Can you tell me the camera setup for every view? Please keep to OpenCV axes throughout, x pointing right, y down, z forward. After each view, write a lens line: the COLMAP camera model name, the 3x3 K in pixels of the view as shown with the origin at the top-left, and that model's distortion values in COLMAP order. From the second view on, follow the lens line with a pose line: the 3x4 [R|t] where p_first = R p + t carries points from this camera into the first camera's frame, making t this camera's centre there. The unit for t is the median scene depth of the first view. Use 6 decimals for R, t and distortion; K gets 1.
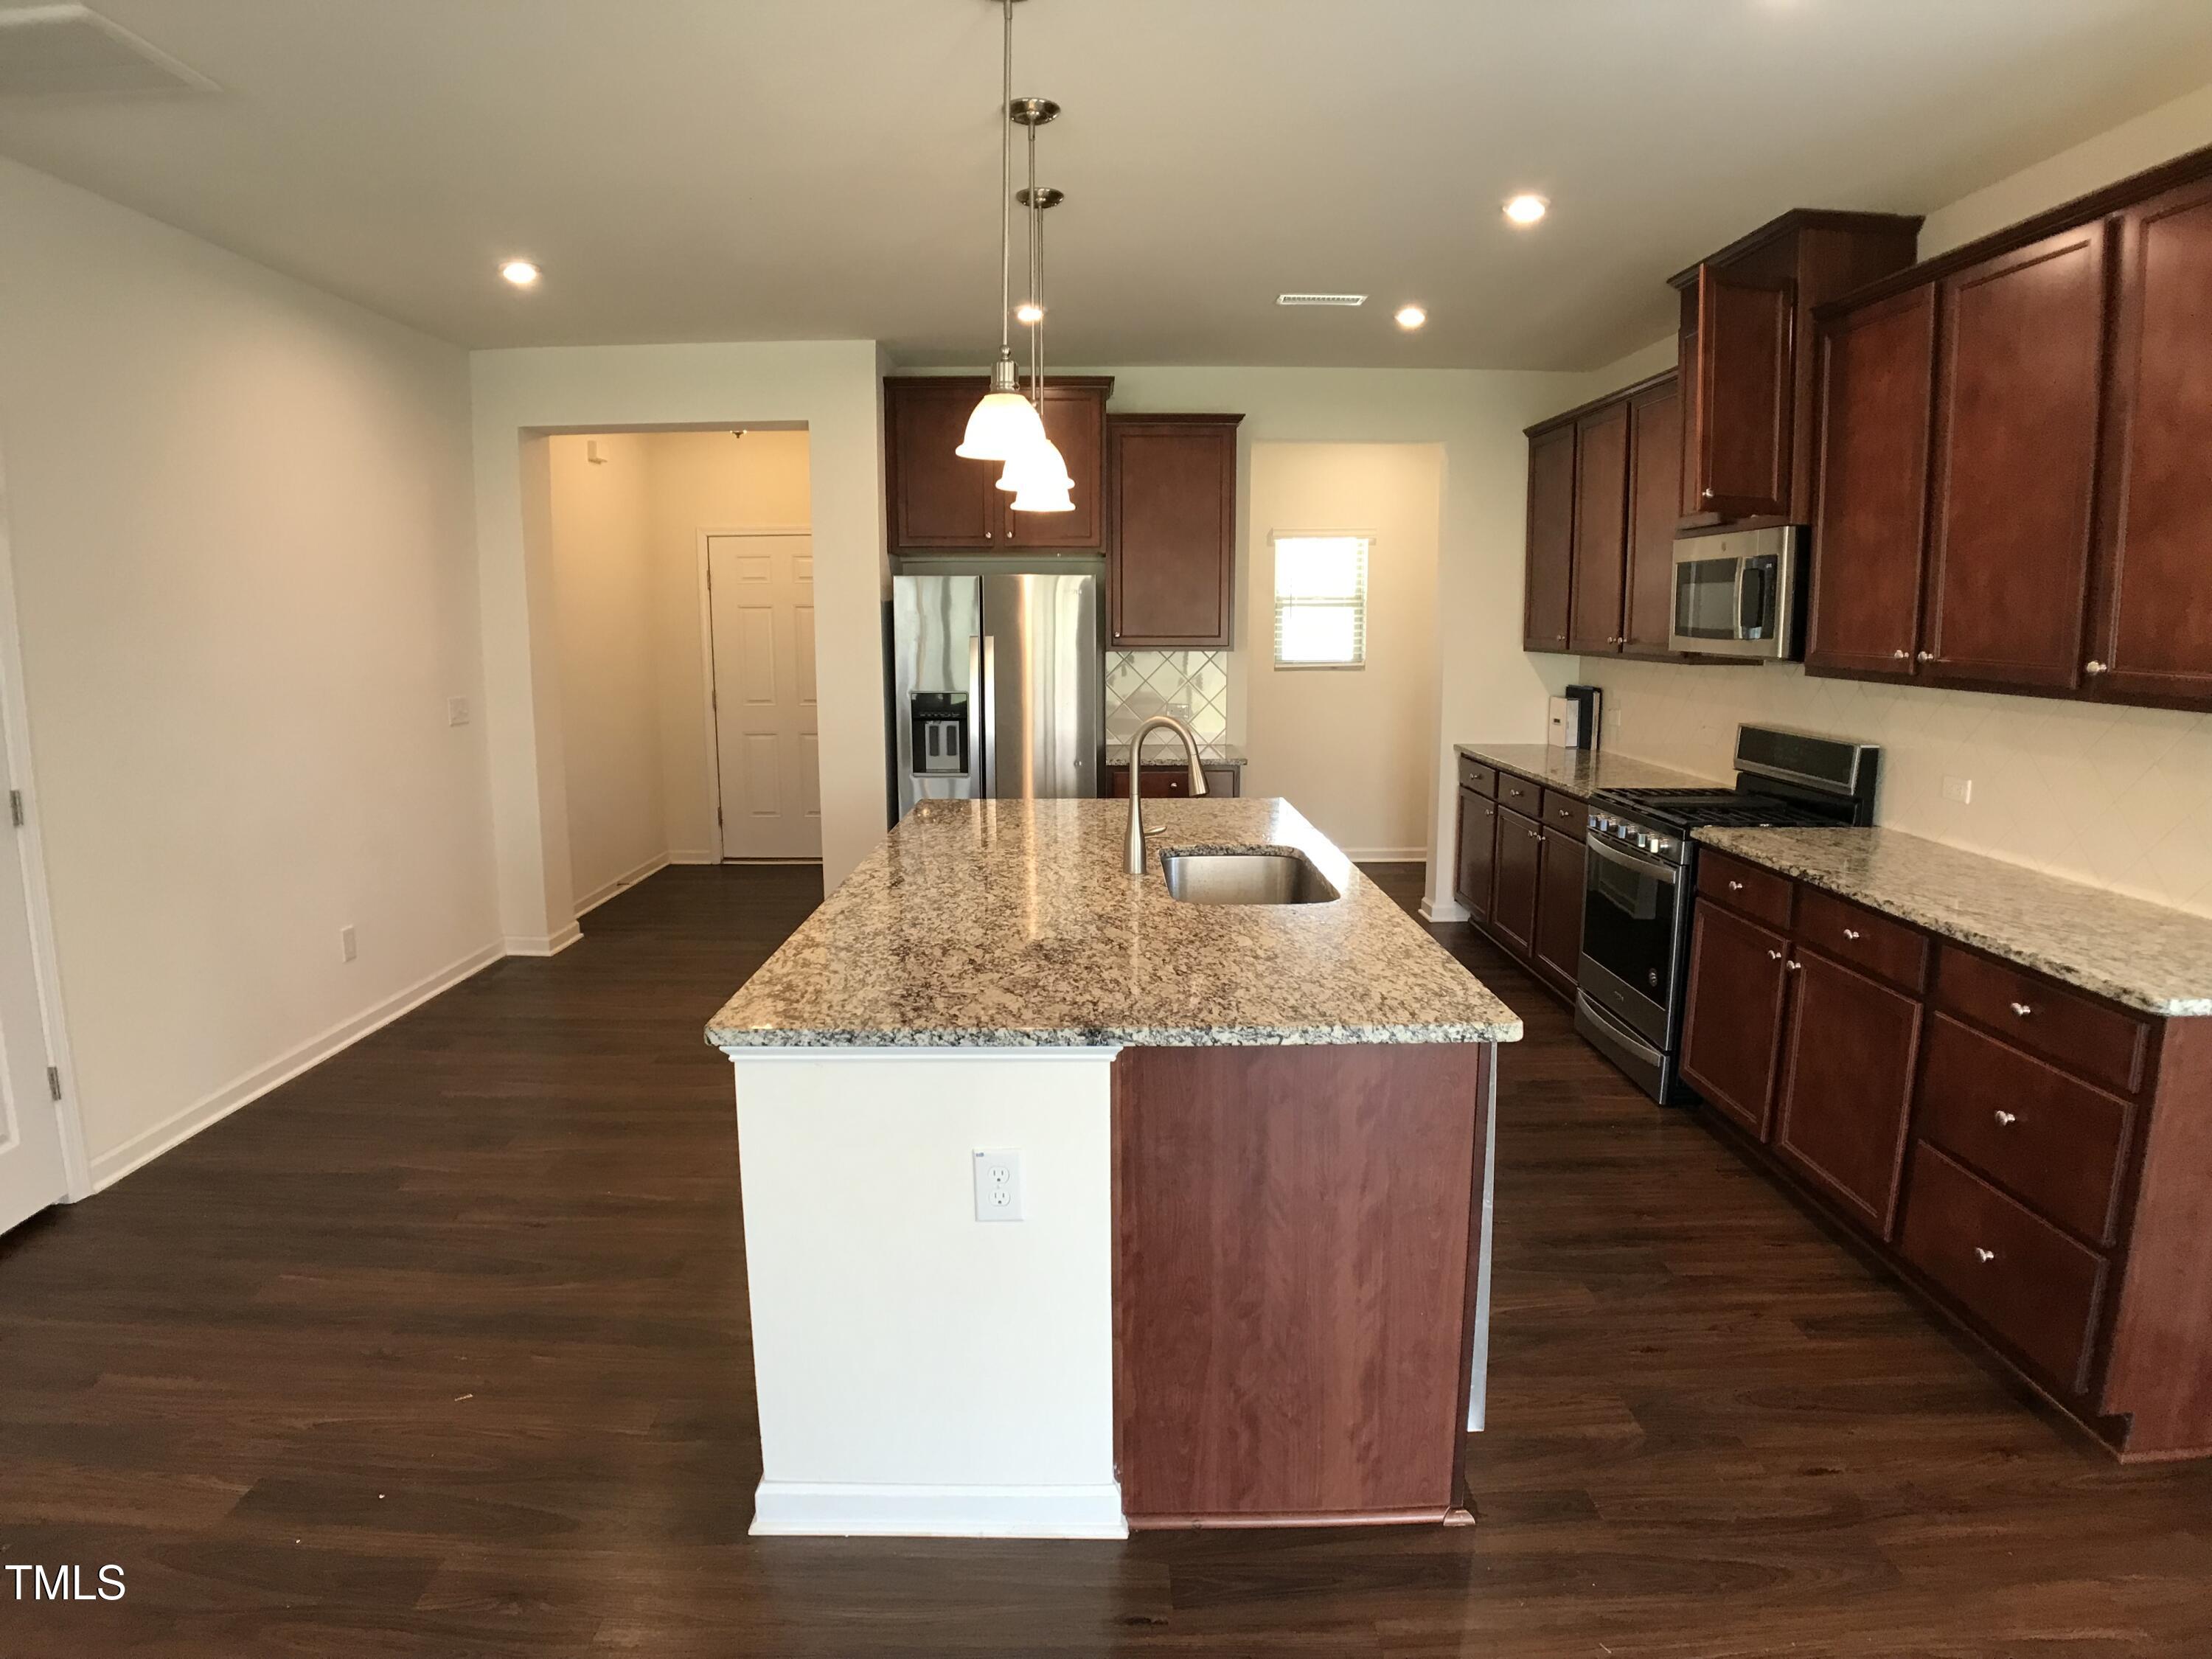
lens RADIAL K [[1255.8, 0, 1104.3], [0, 1255.8, 828.7], [0, 0, 1]] dist [-0.089945, 0.003447]
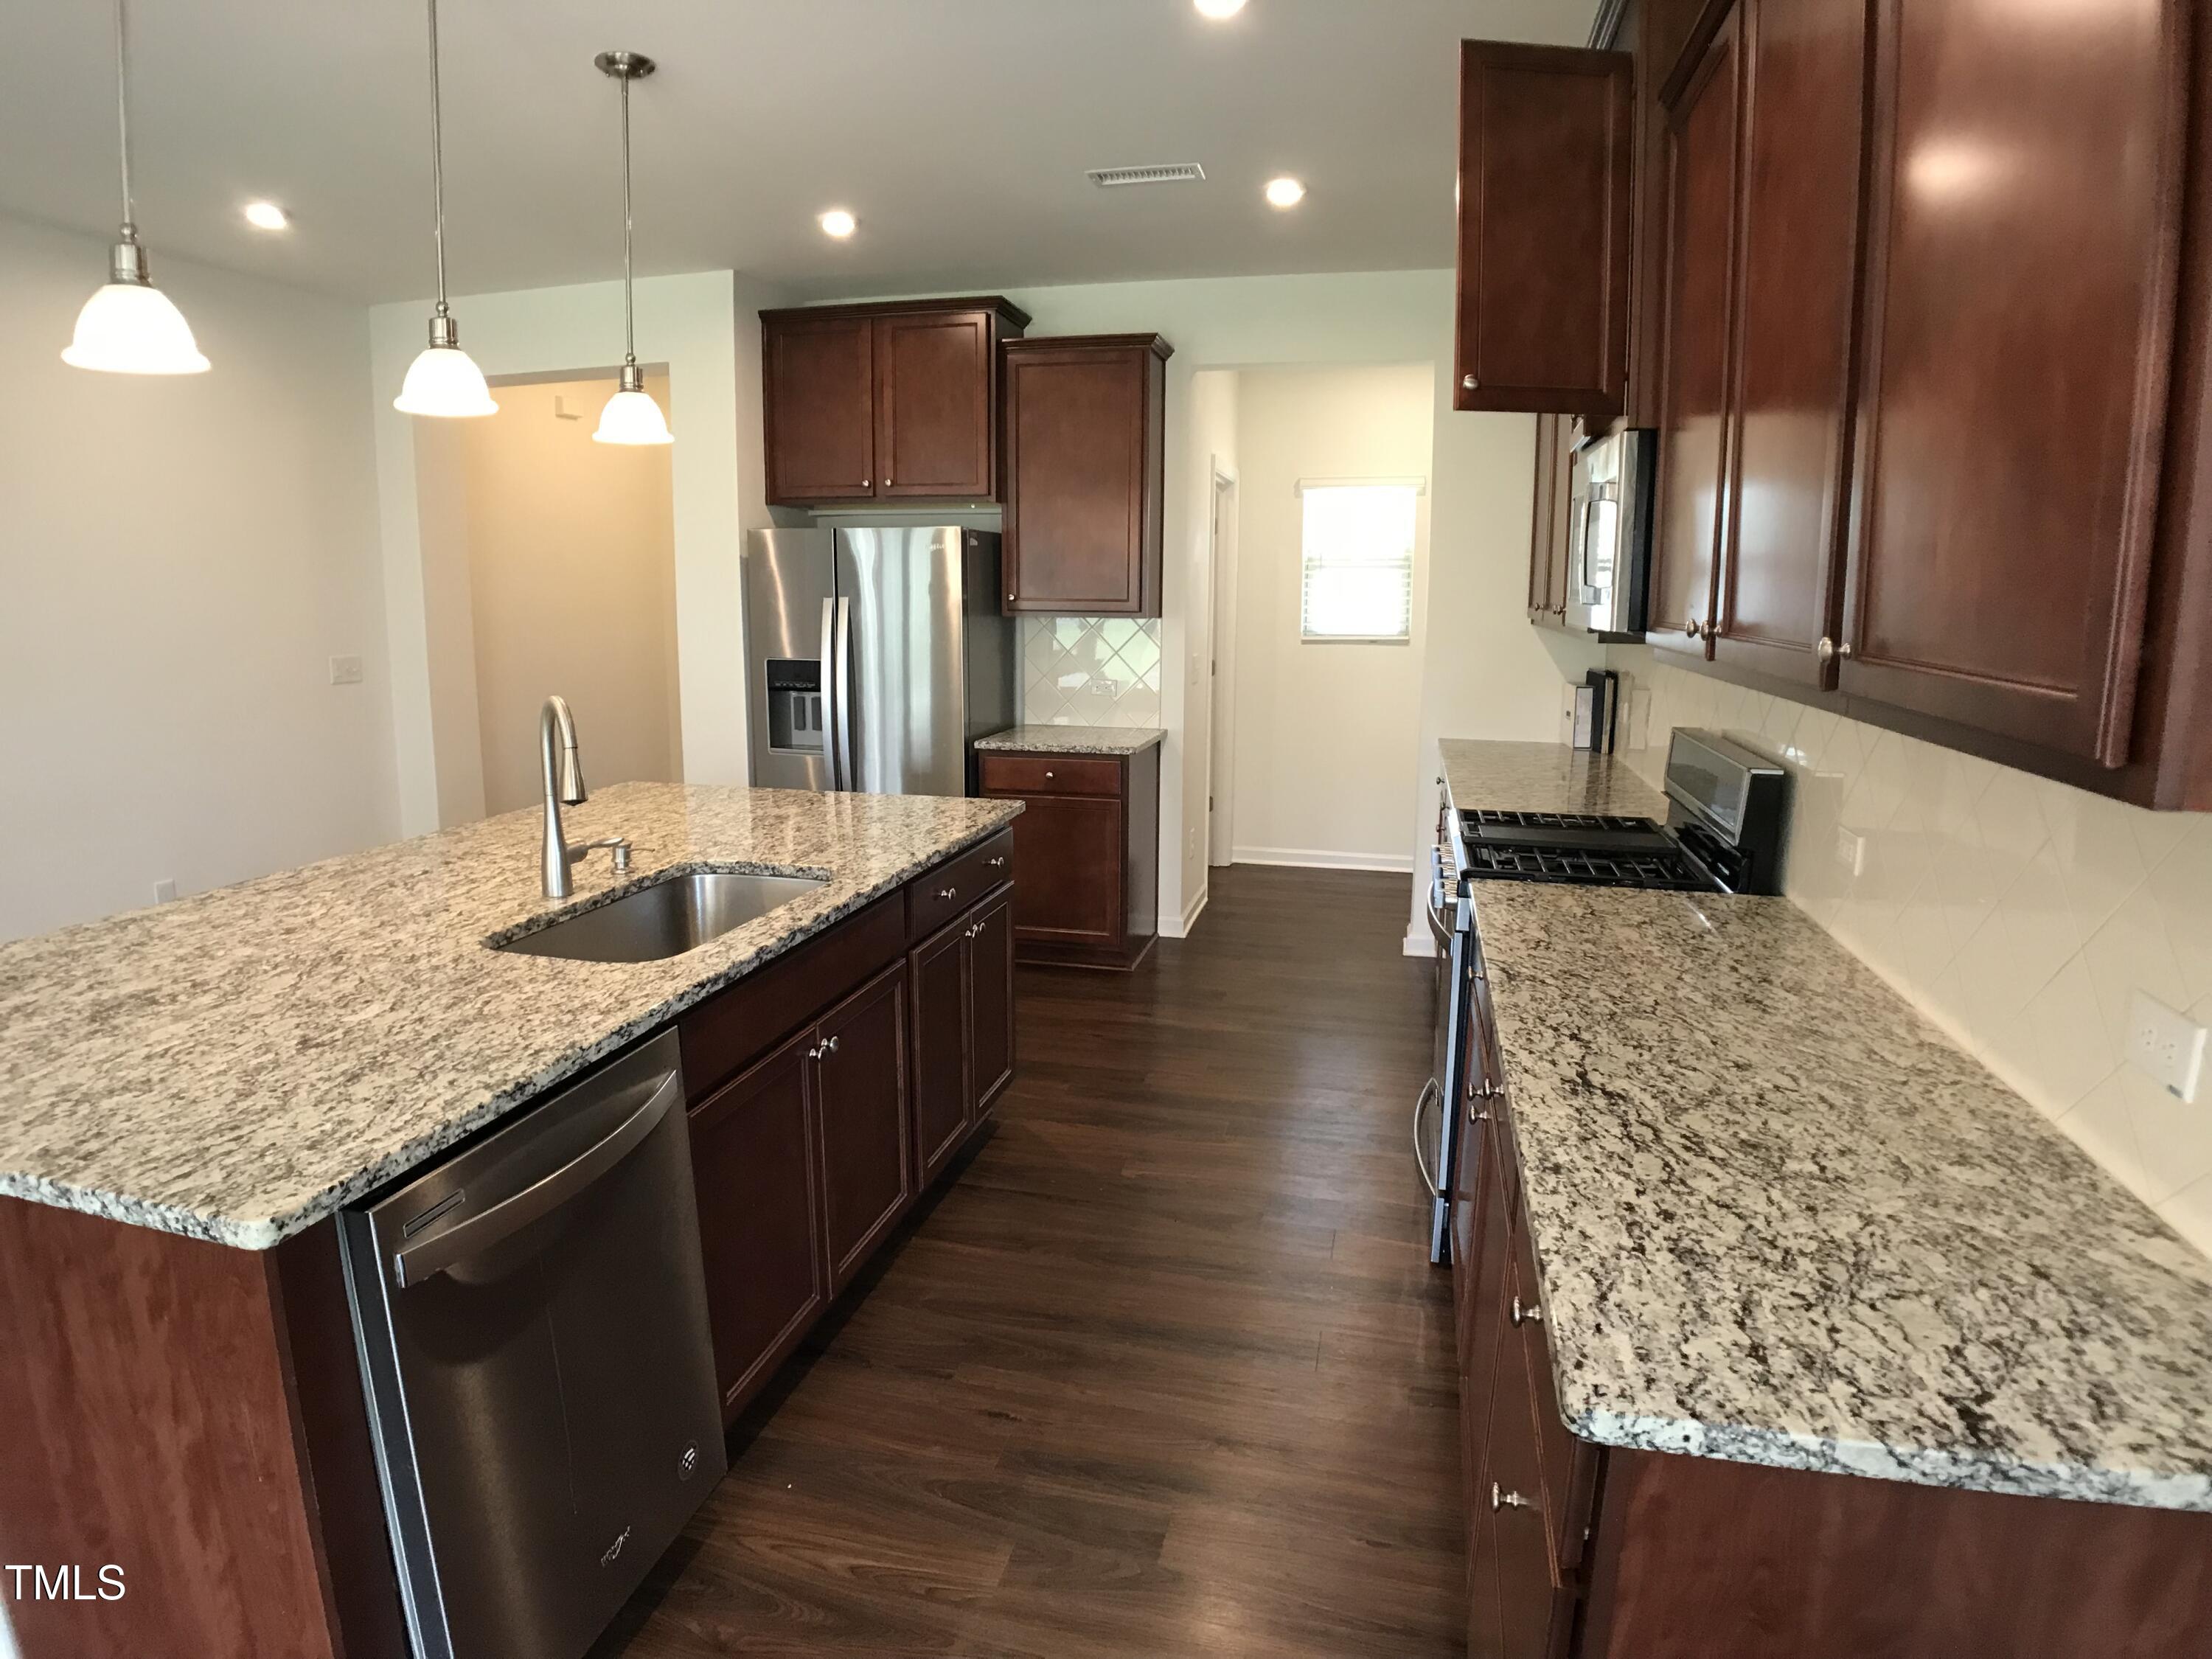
lens RADIAL K [[1255.8, 0, 1107.1], [0, 1255.8, 821.6], [0, 0, 1]] dist [-0.089945, 0.003447]
pose [[0.967572, 0.054773, -0.246584, 0.291326], [-0.050127, 0.998428, 0.025084, -0.024765], [0.247571, -0.011910, 0.968797, 0.174534]]
